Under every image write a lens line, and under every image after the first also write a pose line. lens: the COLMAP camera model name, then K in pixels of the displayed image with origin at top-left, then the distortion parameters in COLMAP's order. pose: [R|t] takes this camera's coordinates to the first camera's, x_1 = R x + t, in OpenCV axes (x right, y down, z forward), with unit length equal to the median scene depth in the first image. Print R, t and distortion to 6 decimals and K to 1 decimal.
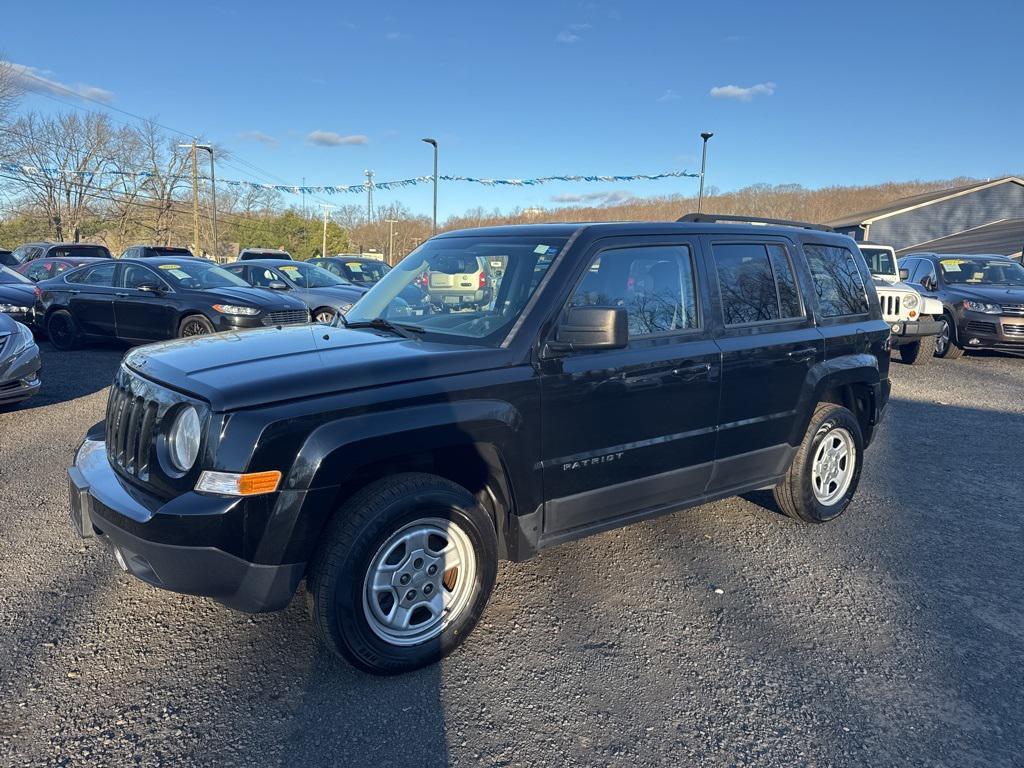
lens RADIAL K [[720.6, 0, 514.6], [0, 720.6, 410.7], [0, 0, 1]] dist [0.032748, -0.040426]
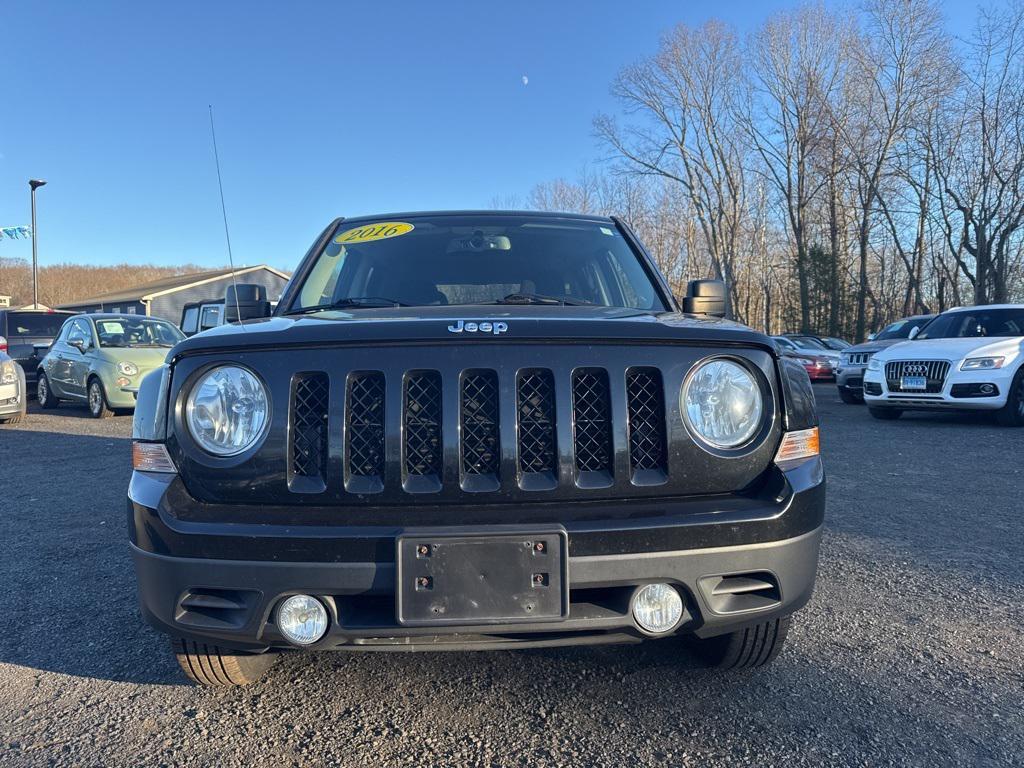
lens RADIAL K [[721.1, 0, 509.7], [0, 721.1, 383.0], [0, 0, 1]] dist [0.034699, -0.037807]
pose [[0.571460, -0.053992, 0.818852, -0.138112], [0.173350, 0.983259, -0.056145, 0.002644], [-0.802112, 0.174033, 0.571252, 0.088015]]
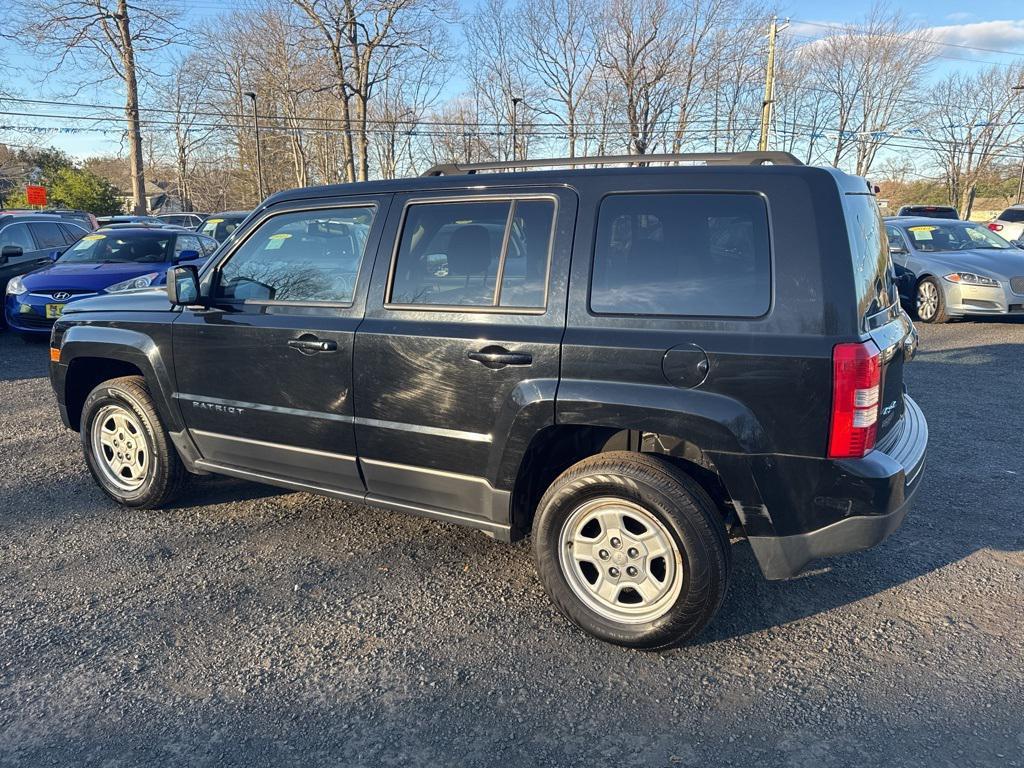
lens RADIAL K [[731.1, 0, 512.2], [0, 731.1, 381.9], [0, 0, 1]] dist [0.033047, -0.040439]
pose [[0.411822, 0.177380, -0.893834, 0.199355], [-0.165688, 0.979098, 0.117961, -0.027425], [0.896075, 0.099519, 0.432604, 0.137202]]
